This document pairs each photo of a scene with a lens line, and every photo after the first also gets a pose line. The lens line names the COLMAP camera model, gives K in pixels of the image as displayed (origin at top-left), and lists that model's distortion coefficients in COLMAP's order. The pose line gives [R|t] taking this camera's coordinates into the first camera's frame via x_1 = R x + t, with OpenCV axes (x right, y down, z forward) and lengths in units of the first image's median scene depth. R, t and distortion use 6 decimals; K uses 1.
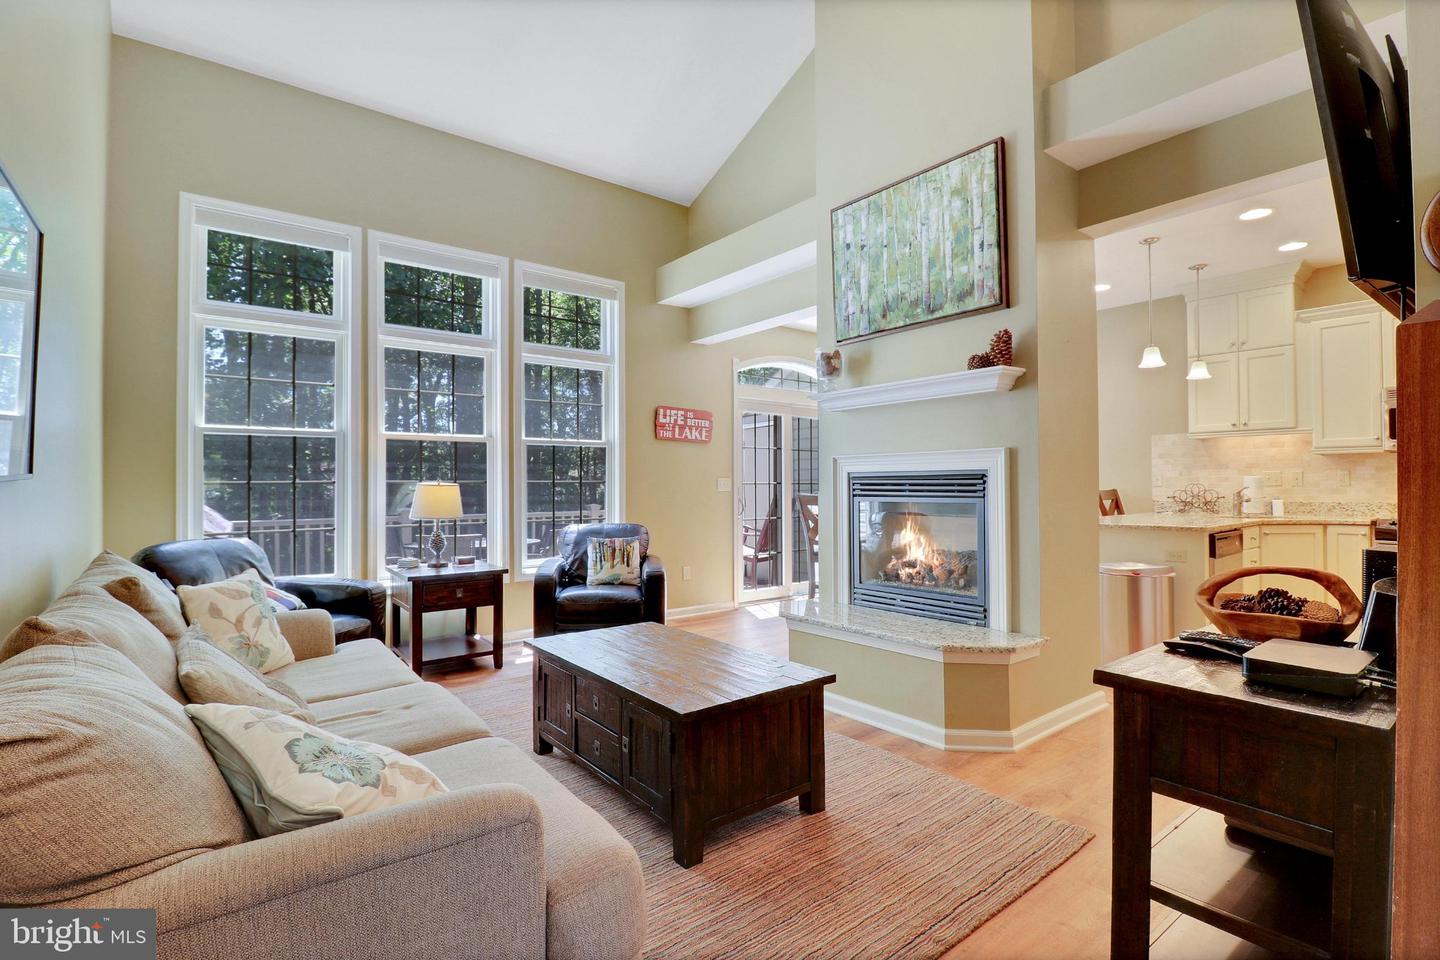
lens RADIAL K [[674.5, 0, 718.8], [0, 674.5, 482.3], [0, 0, 1]] dist [-0.013901, -0.004782]
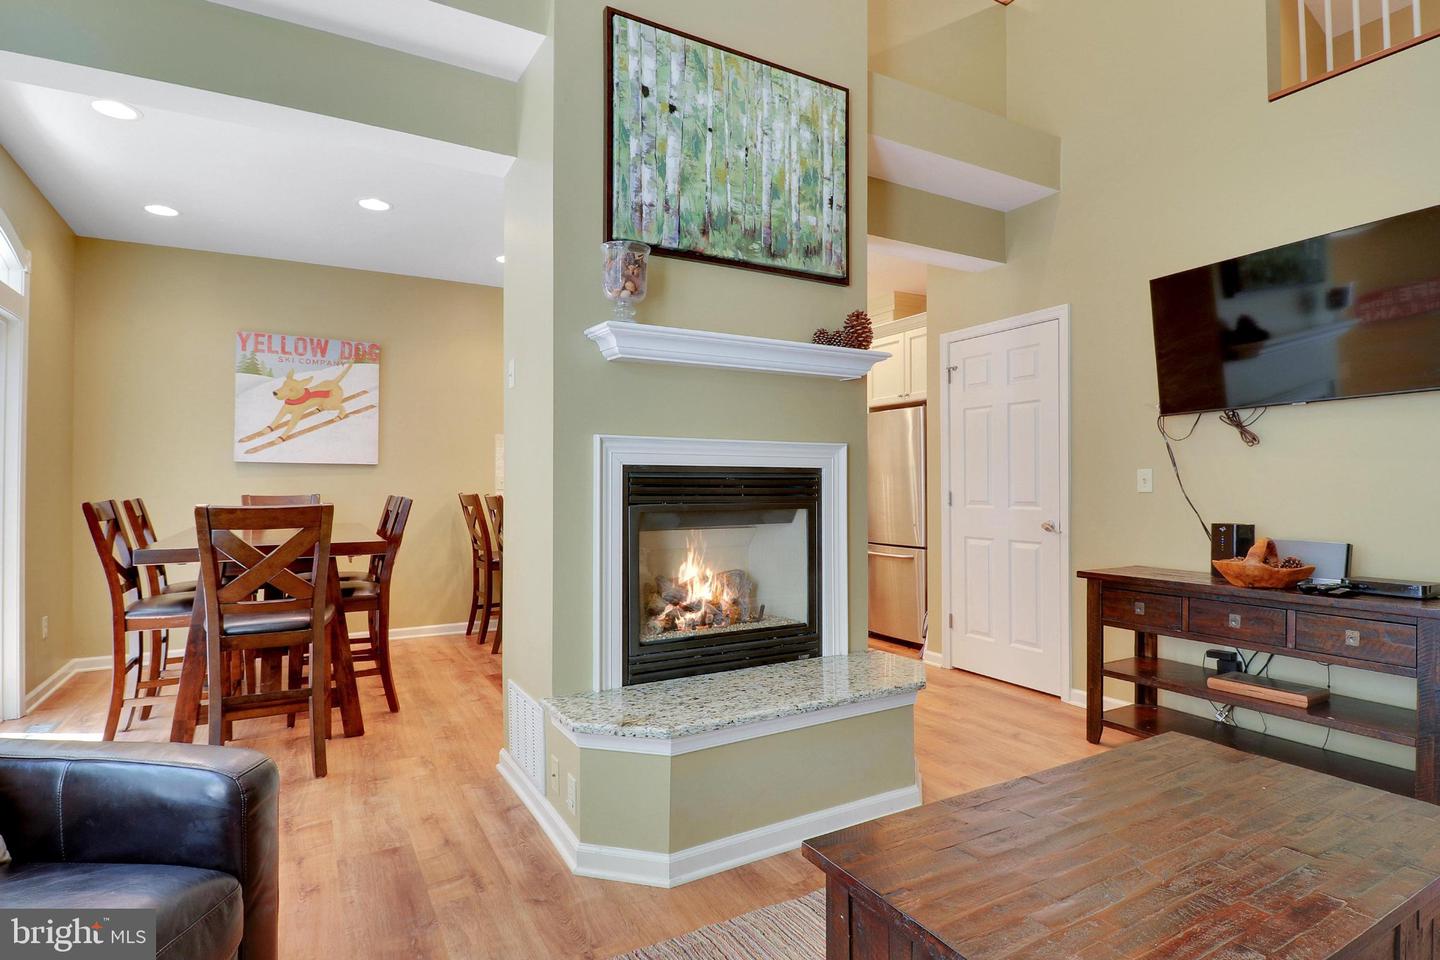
lens RADIAL K [[720.5, 0, 709.3], [0, 720.5, 468.6], [0, 0, 1]] dist [-0.013844, 0.000016]
pose [[0.160585, 0.028707, 0.986604, -0.337281], [-0.006152, 0.999587, -0.028083, 0.002917], [-0.987003, -0.001559, 0.160695, 0.673675]]
